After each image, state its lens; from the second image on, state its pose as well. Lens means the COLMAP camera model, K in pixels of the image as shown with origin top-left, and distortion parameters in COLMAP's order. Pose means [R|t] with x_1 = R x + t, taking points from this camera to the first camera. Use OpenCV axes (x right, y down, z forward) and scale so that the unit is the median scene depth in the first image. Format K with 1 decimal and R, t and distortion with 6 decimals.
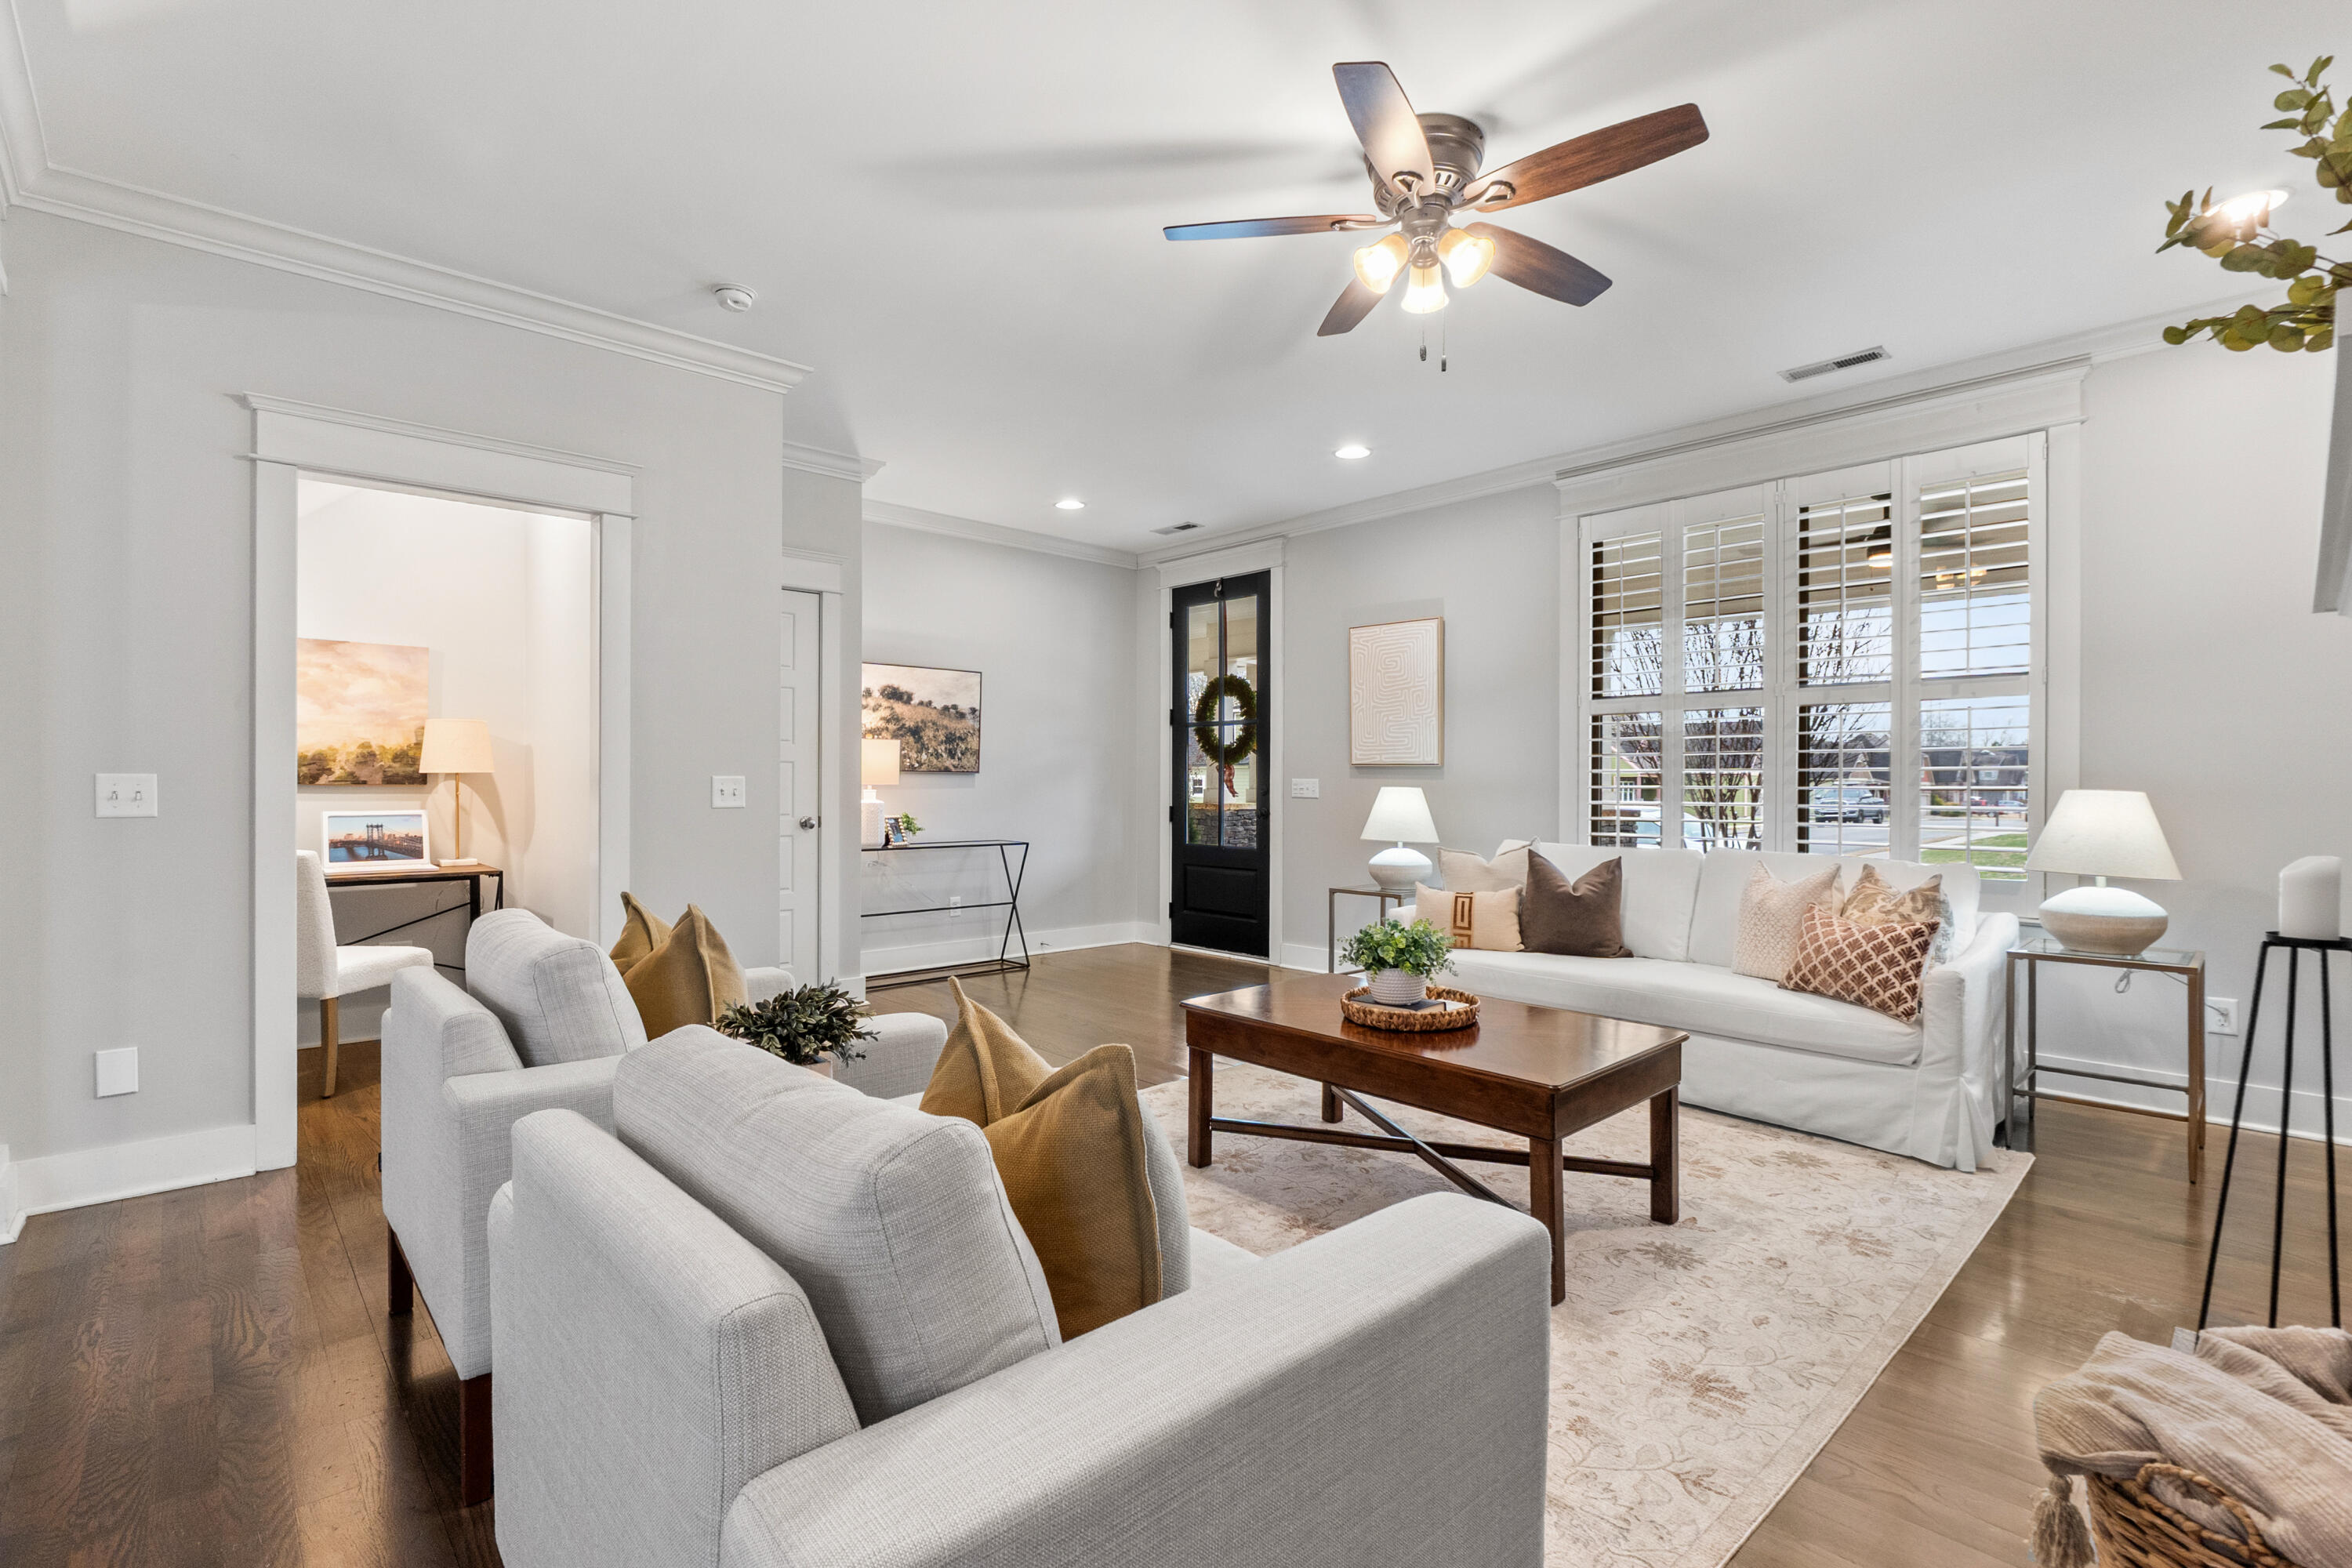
lens RADIAL K [[1060.2, 0, 1172.8], [0, 1060.2, 783.2], [0, 0, 1]] dist [0.003319, 0.000562]
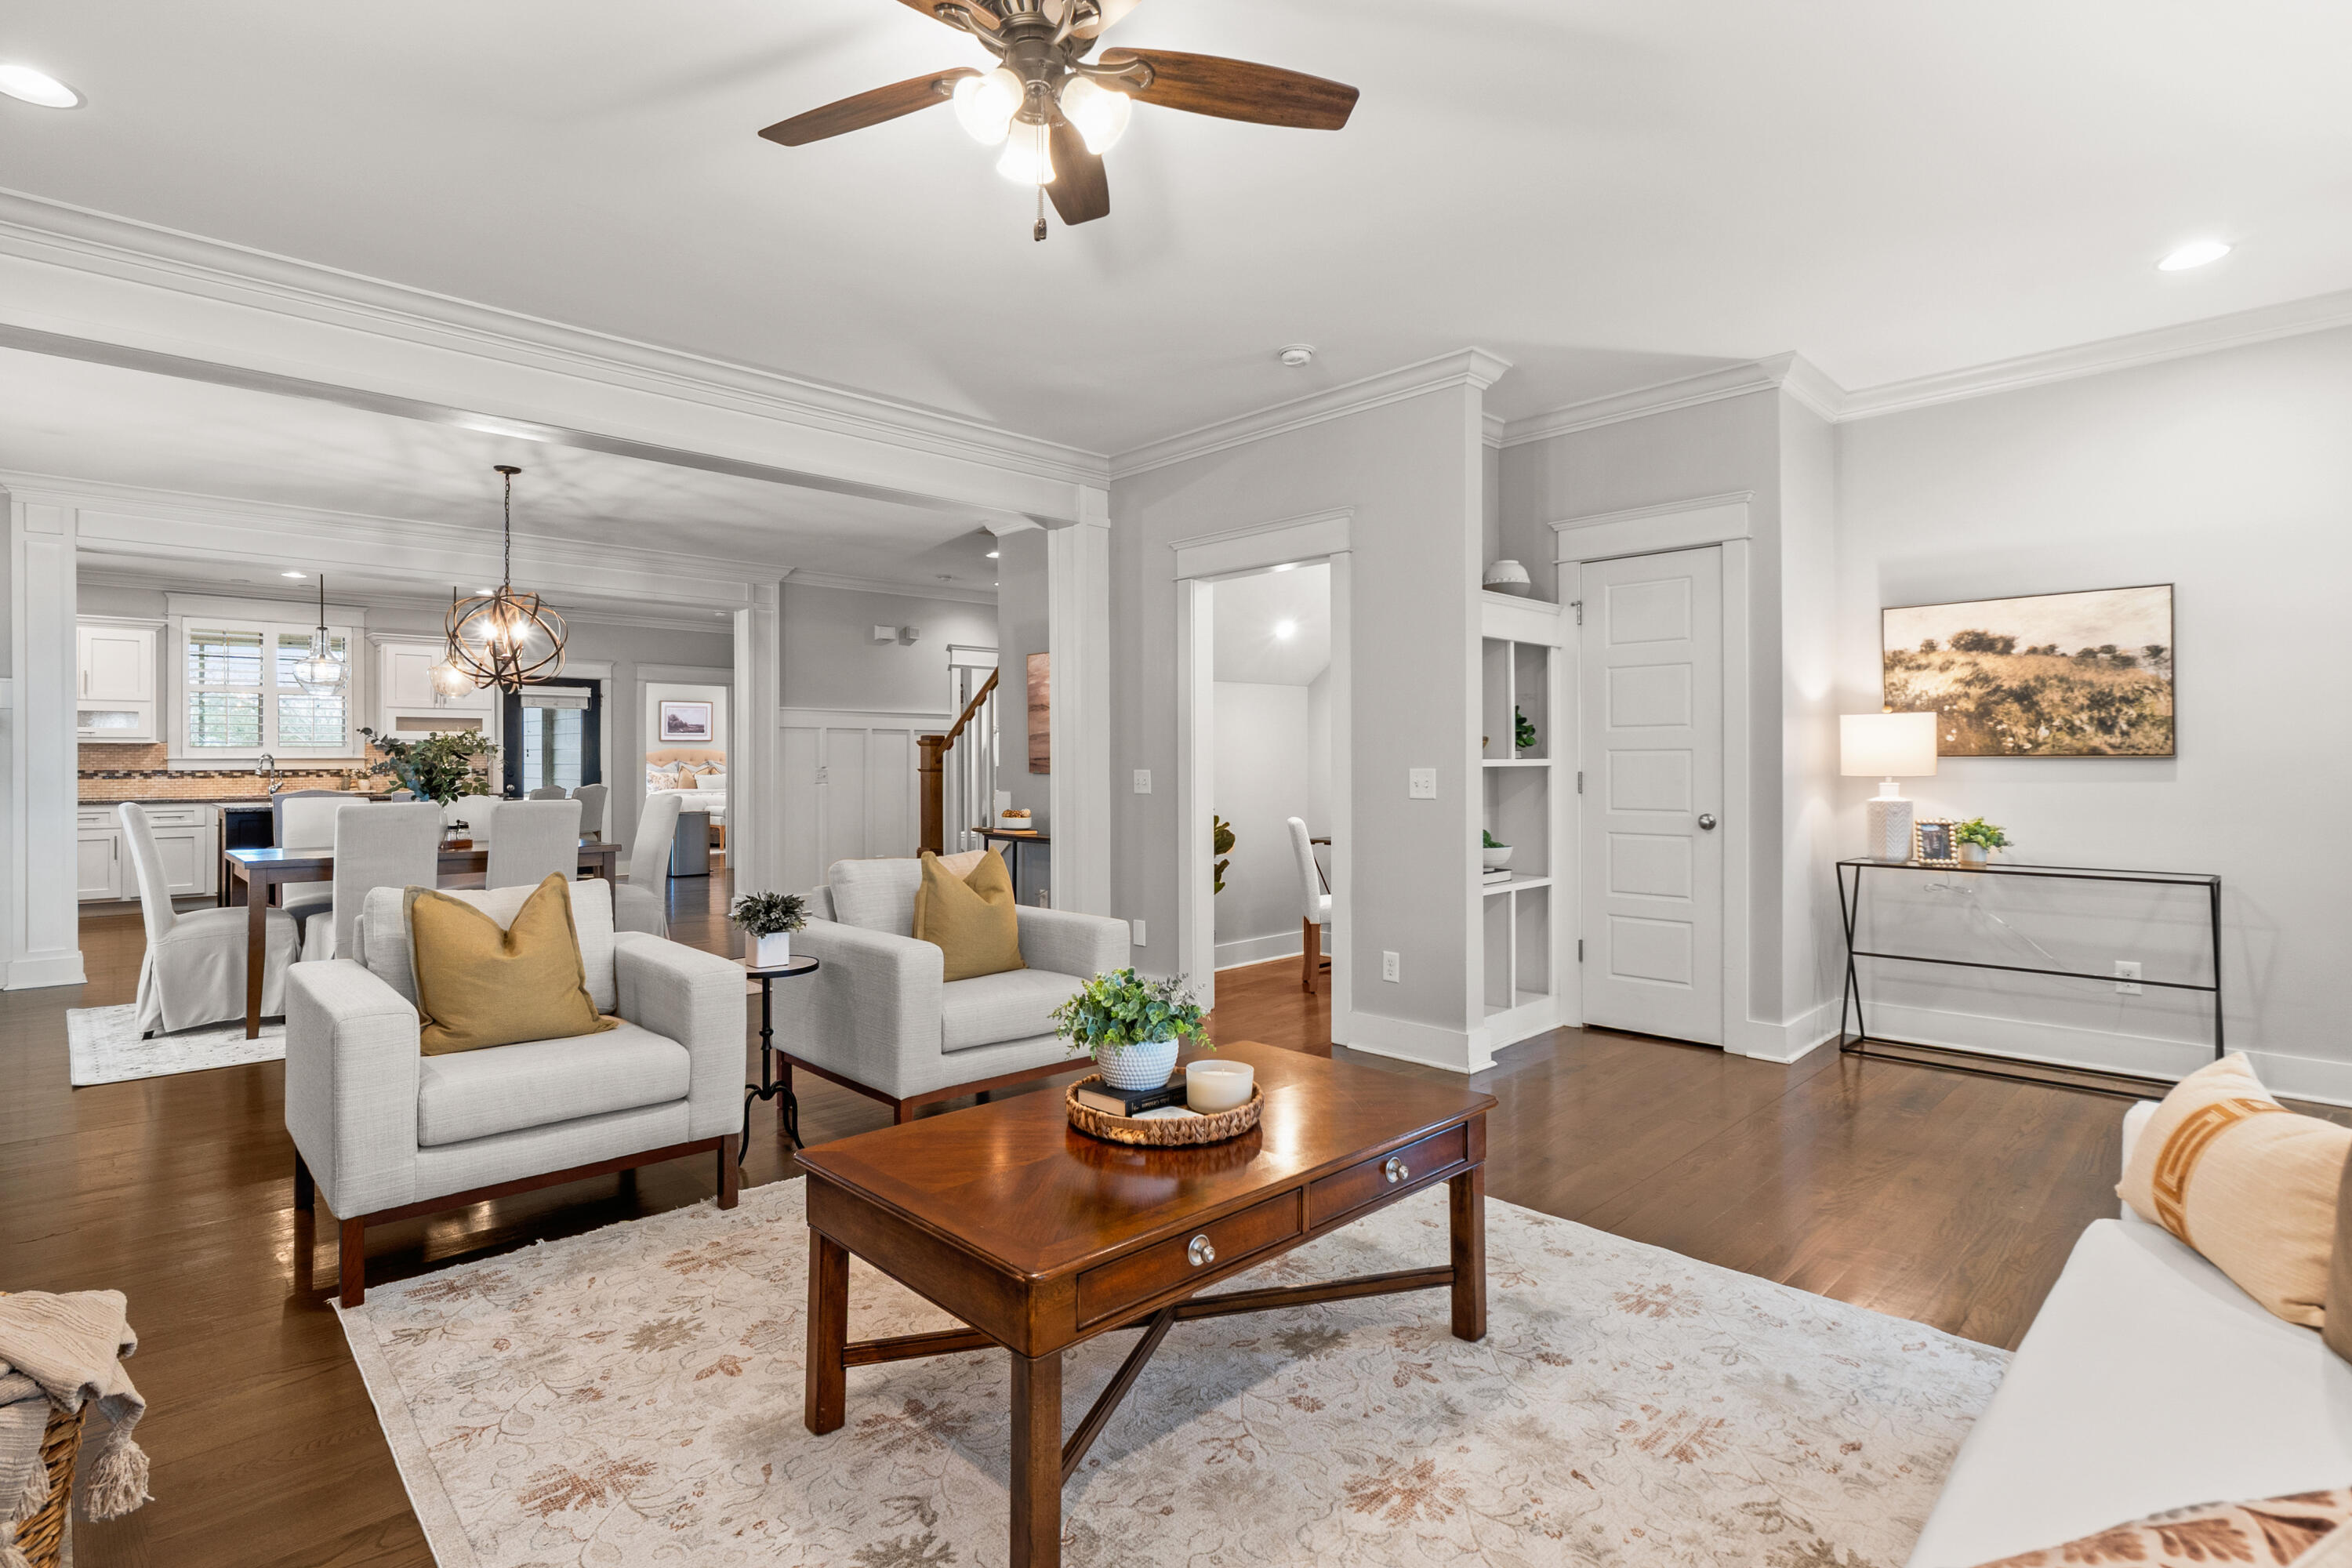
lens RADIAL K [[1184.0, 0, 1174.3], [0, 1184.0, 768.4], [0, 0, 1]] dist [0.000036, -0.001512]
pose [[0.020380, -0.005085, -0.999779, 0.475994], [0.003121, 0.999983, -0.005023, -0.001447], [0.999787, -0.003018, 0.020395, 0.459272]]
